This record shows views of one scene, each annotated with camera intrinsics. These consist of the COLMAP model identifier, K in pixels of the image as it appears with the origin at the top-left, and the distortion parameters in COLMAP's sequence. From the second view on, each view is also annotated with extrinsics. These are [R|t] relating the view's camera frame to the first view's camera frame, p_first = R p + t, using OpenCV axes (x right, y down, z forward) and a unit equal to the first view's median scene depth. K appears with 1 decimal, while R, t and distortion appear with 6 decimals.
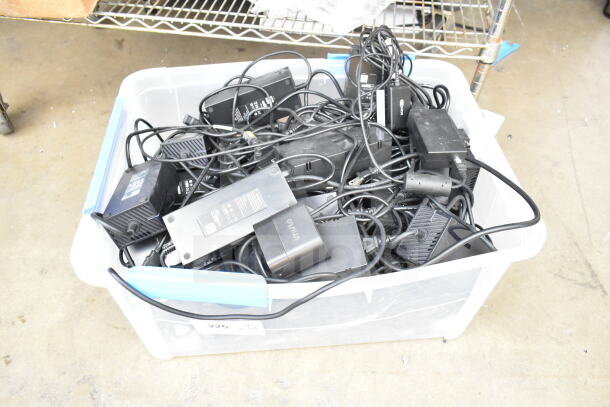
lens RADIAL K [[478.9, 0, 305.2], [0, 478.9, 203.5], [0, 0, 1]] dist [-0.011852, -0.000417]
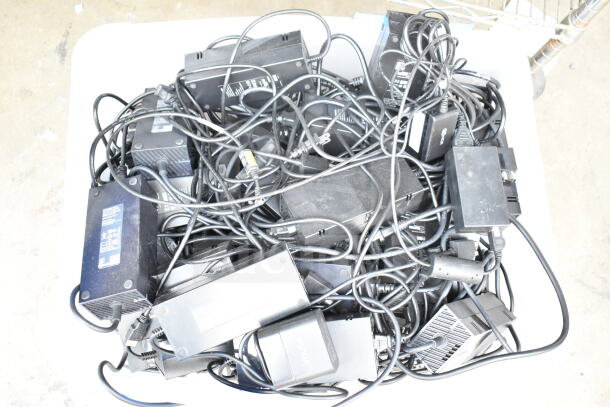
lens RADIAL K [[628.9, 0, 304.6], [0, 628.9, 203.4], [0, 0, 1]] dist [-0.024442, 0.000000]
pose [[0.994861, 0.065748, 0.077000, -0.093982], [-0.092077, 0.903801, 0.417930, -0.493010], [-0.042114, -0.422872, 0.905210, 0.024821]]
